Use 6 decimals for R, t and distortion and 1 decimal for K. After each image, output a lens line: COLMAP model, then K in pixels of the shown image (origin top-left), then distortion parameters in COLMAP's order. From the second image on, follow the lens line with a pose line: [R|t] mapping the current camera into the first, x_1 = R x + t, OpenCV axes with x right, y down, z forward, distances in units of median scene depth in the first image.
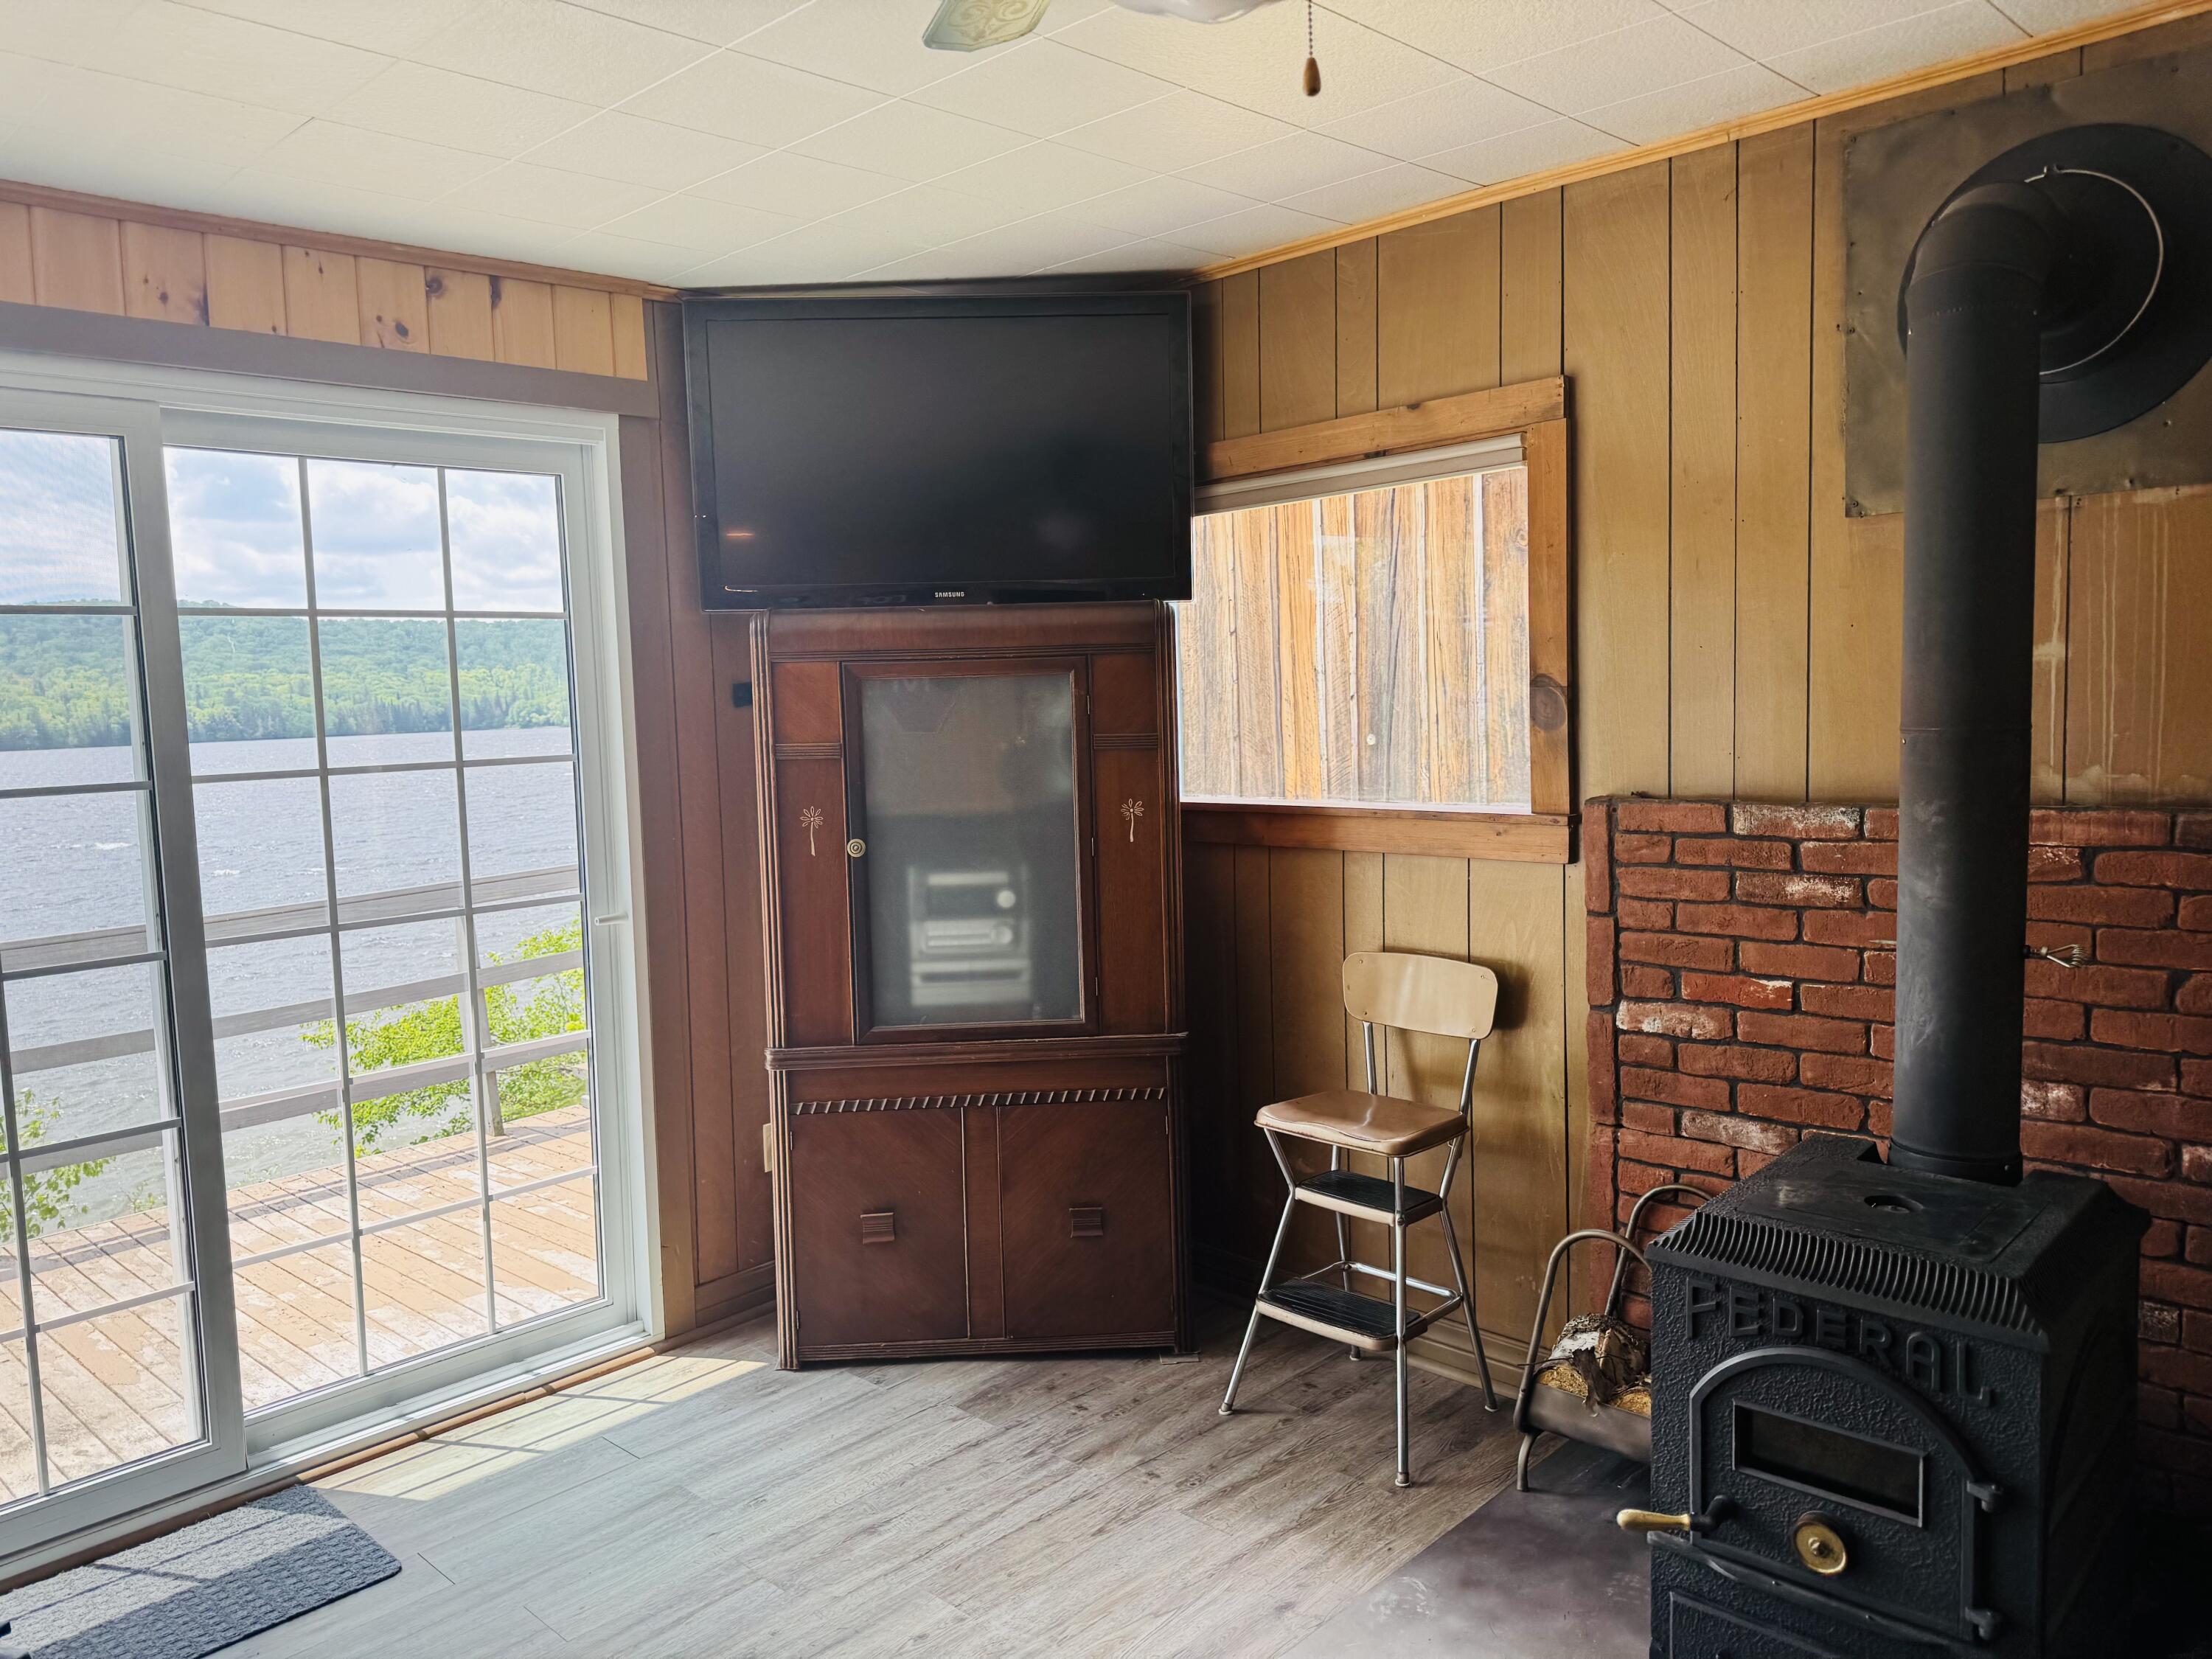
lens RADIAL K [[1552.9, 0, 1102.5], [0, 1552.9, 833.4], [0, 0, 1]] dist [0.067394, -0.081425]
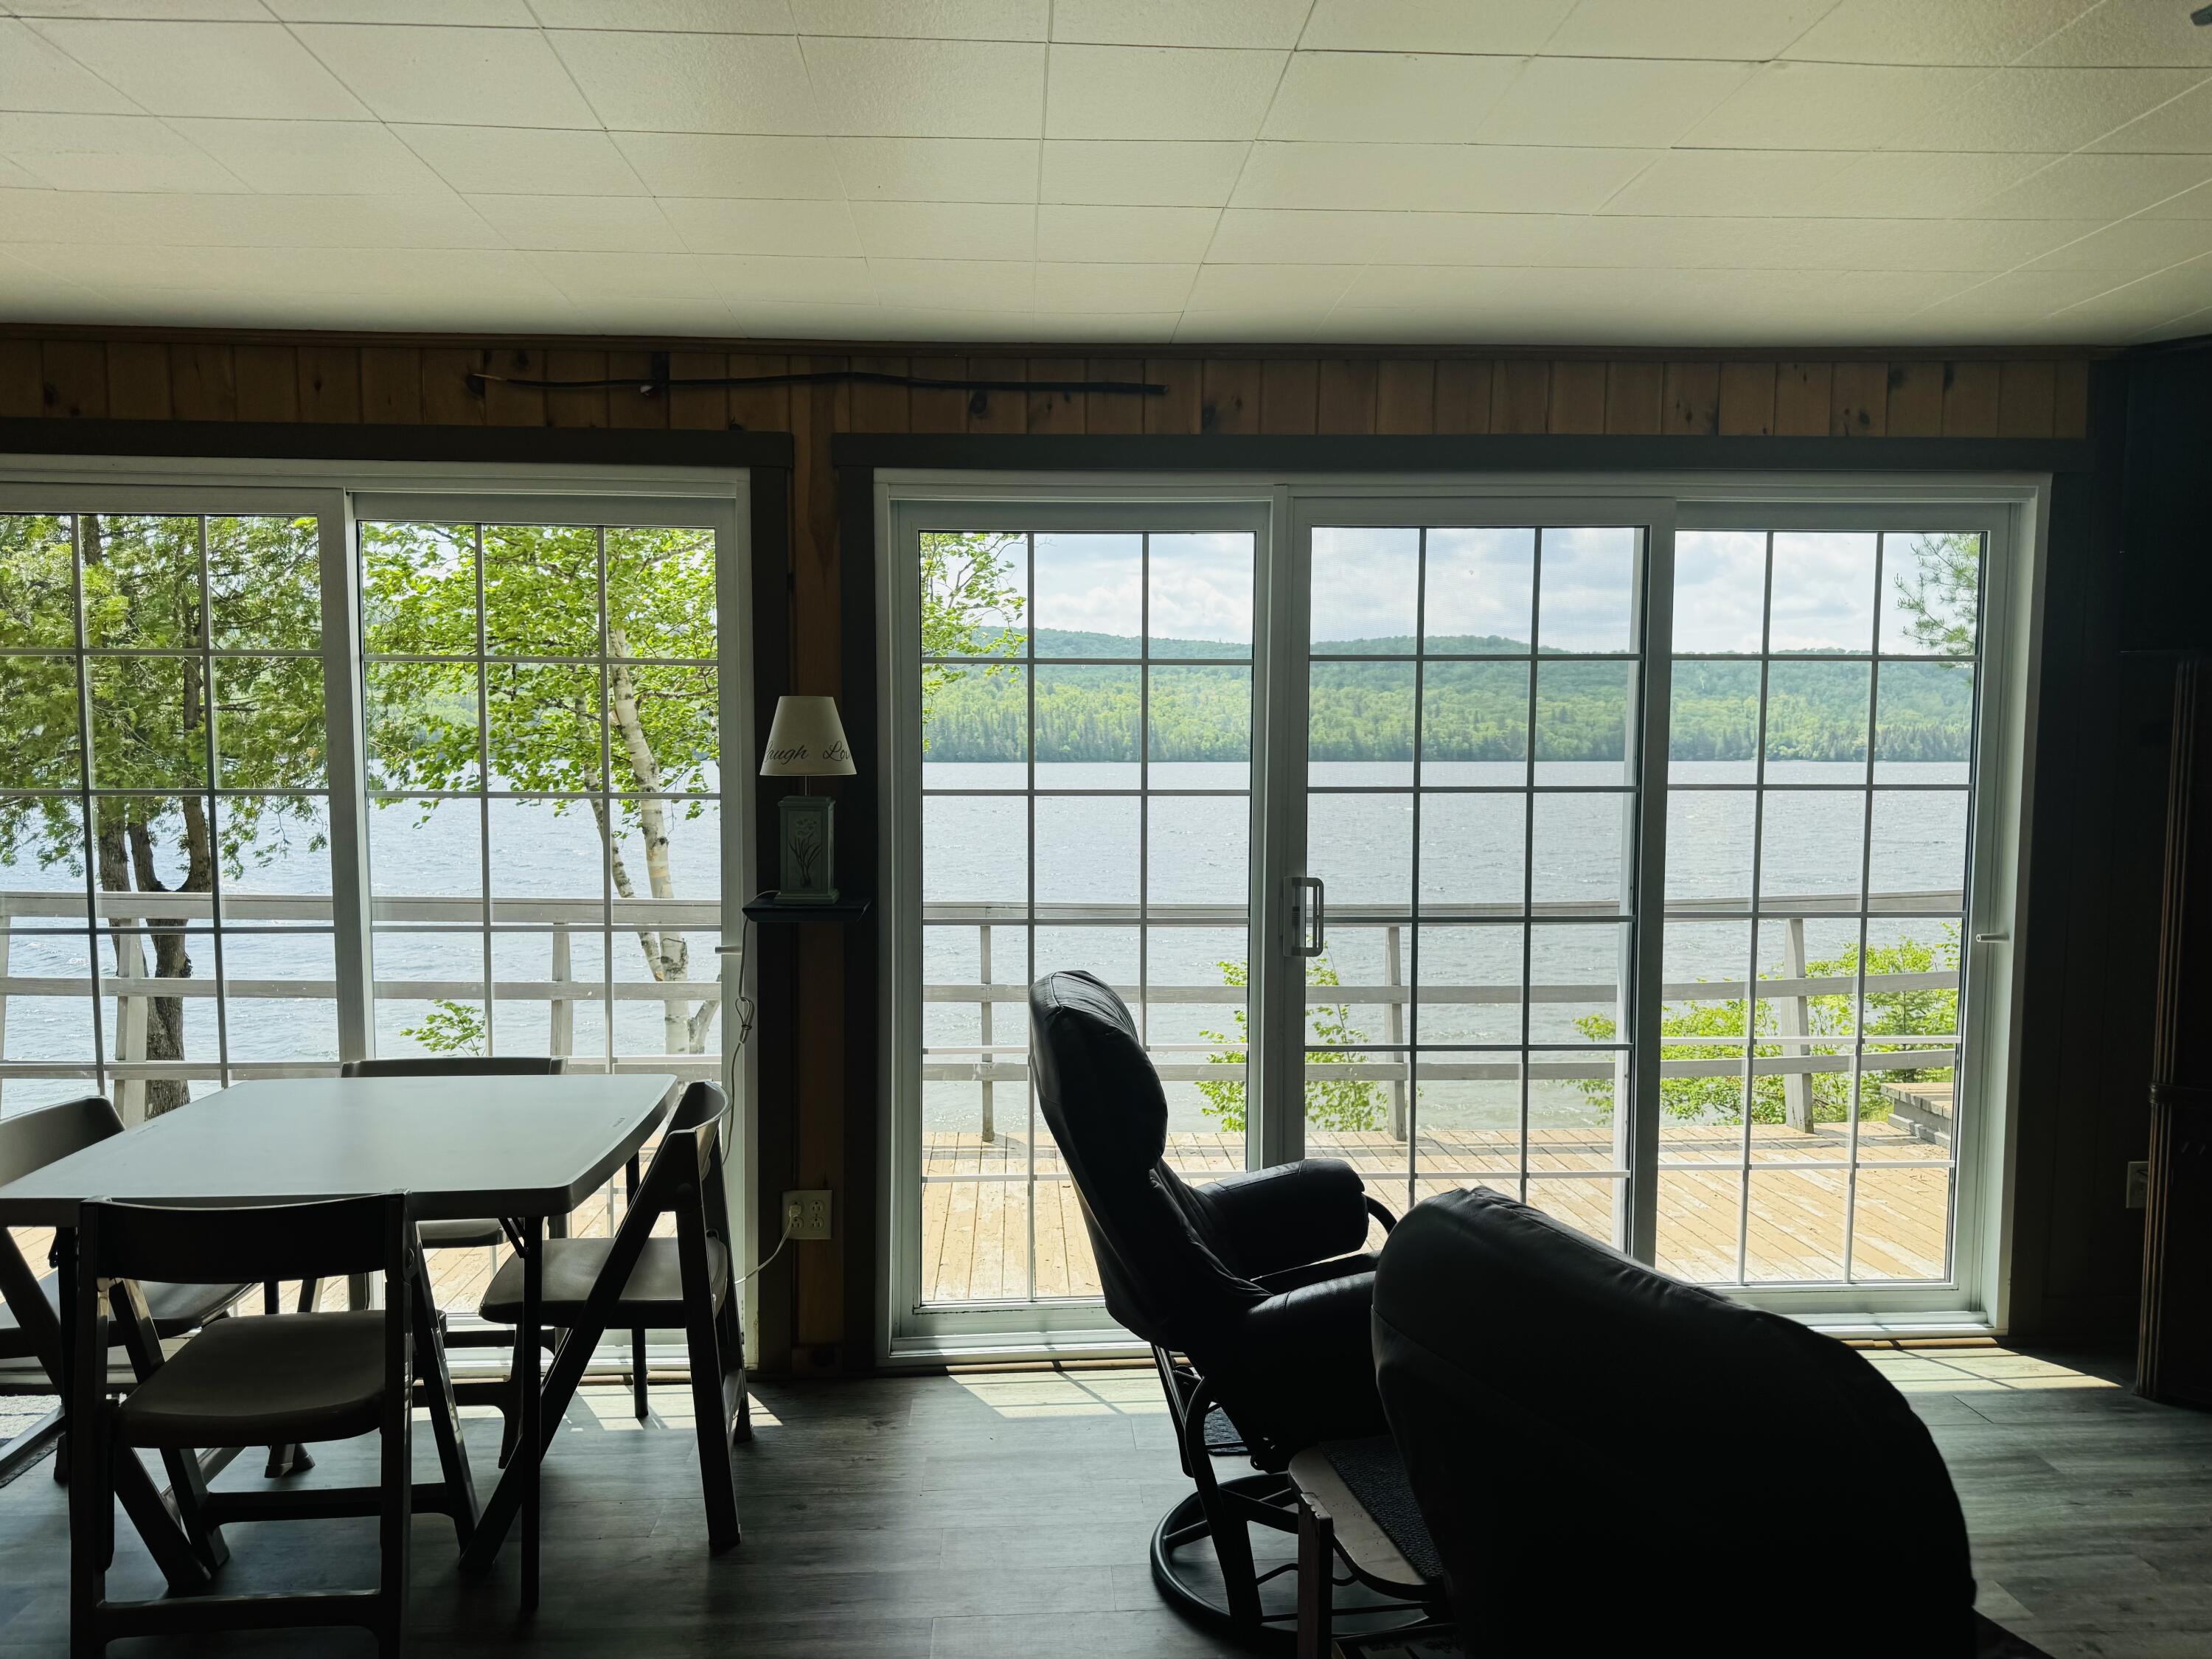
lens RADIAL K [[1552.9, 0, 1131.4], [0, 1552.9, 849.2], [0, 0, 1]] dist [0.067394, -0.081425]
pose [[0.742460, 0.082676, -0.664769, -0.041150], [-0.089146, 0.995723, 0.024271, 0.022658], [0.663932, 0.041241, 0.746655, -0.233770]]
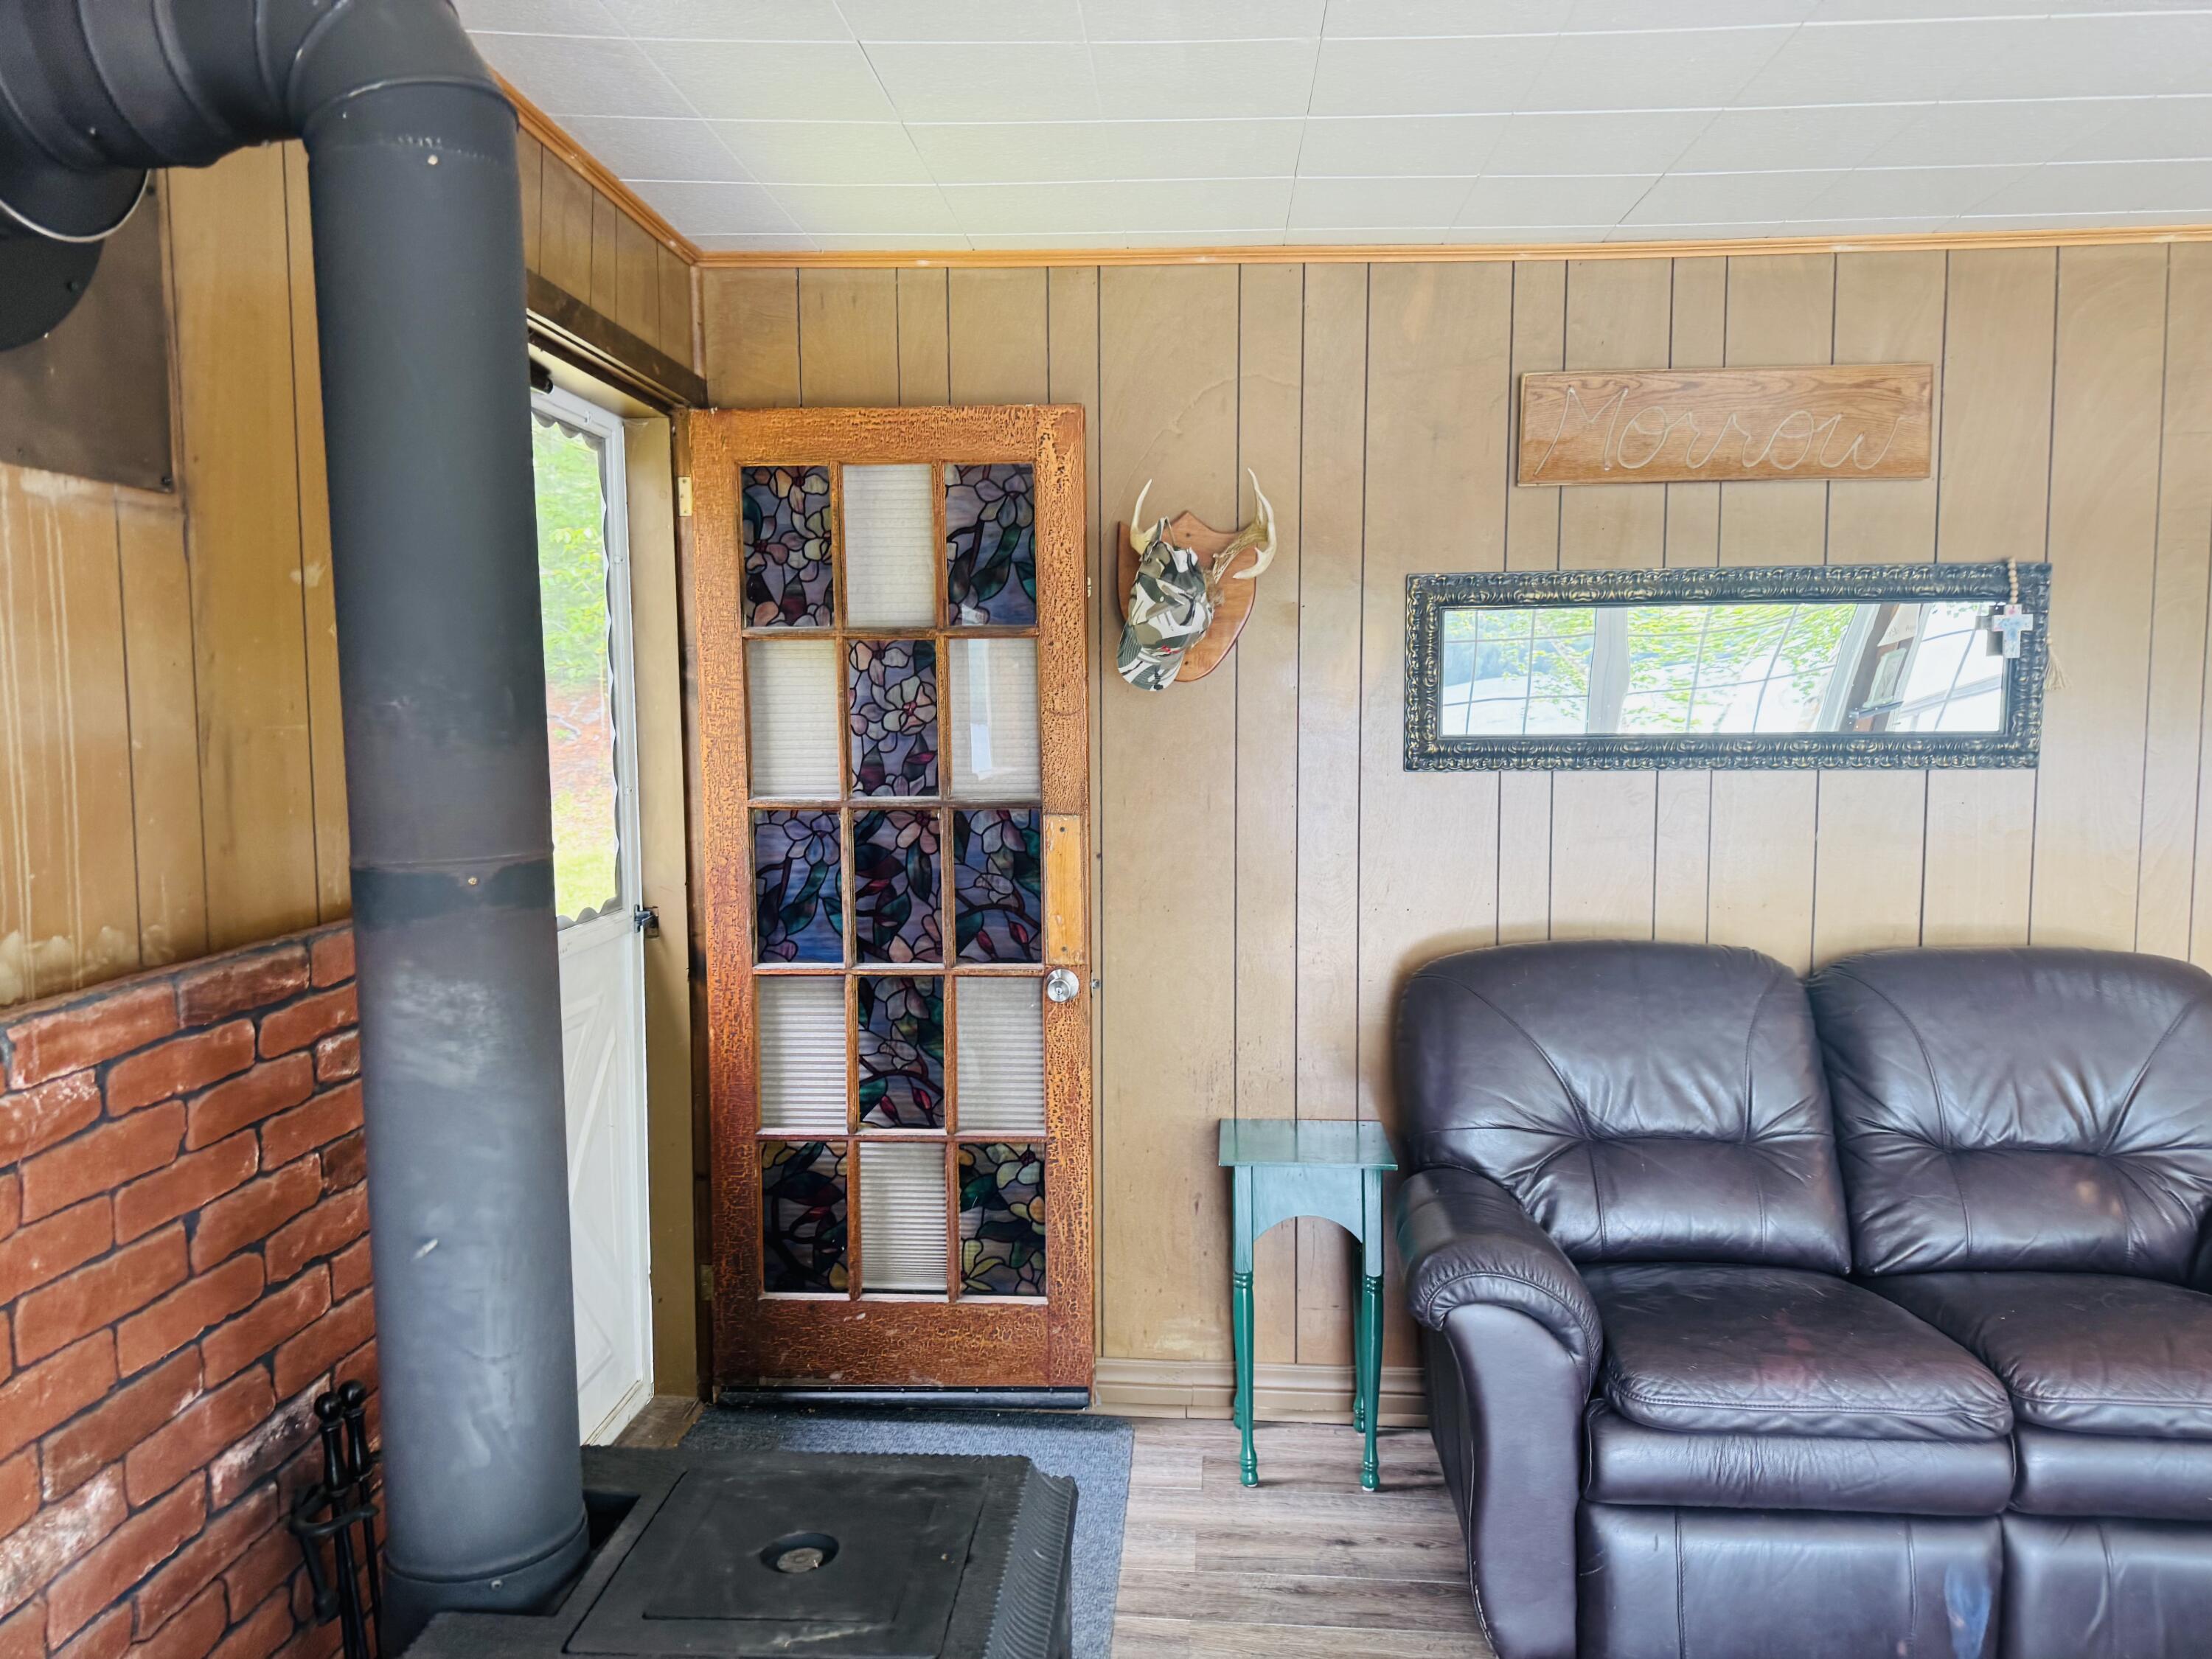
lens RADIAL K [[1552.9, 0, 1107.2], [0, 1552.9, 830.2], [0, 0, 1]] dist [0.067394, -0.081425]
pose [[-0.645035, -0.020898, 0.763868, -0.032068], [0.102115, 0.988303, 0.113267, -0.048971], [-0.757300, 0.151064, -0.635356, 0.496501]]
